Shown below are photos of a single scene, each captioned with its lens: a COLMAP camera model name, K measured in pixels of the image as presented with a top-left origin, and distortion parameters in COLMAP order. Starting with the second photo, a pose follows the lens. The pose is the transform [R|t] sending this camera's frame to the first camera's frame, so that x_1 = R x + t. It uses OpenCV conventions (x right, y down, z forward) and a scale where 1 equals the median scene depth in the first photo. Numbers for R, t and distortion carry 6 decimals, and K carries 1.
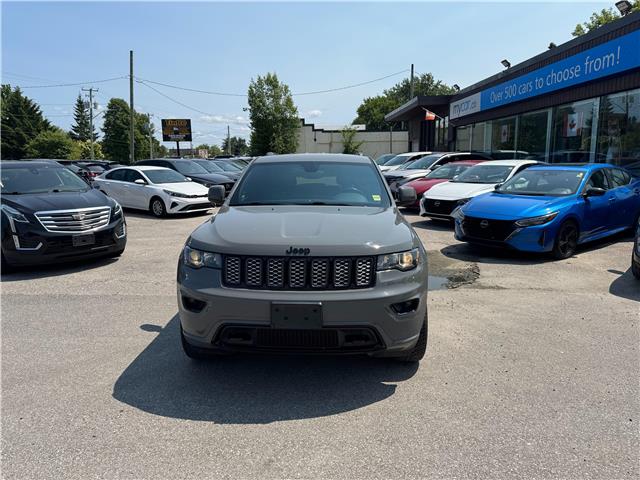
lens RADIAL K [[450.9, 0, 313.3], [0, 450.9, 243.1], [0, 0, 1]] dist [0.042944, -0.054743]
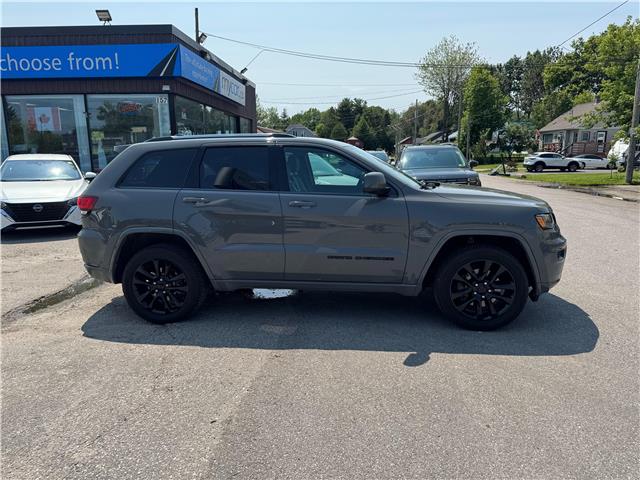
lens RADIAL K [[450.9, 0, 324.5], [0, 450.9, 243.2], [0, 0, 1]] dist [0.042944, -0.054743]
pose [[0.087262, -0.178755, 0.980016, -0.180376], [0.178938, 0.970581, 0.161101, -0.025862], [-0.979983, 0.161304, 0.116681, 0.170907]]
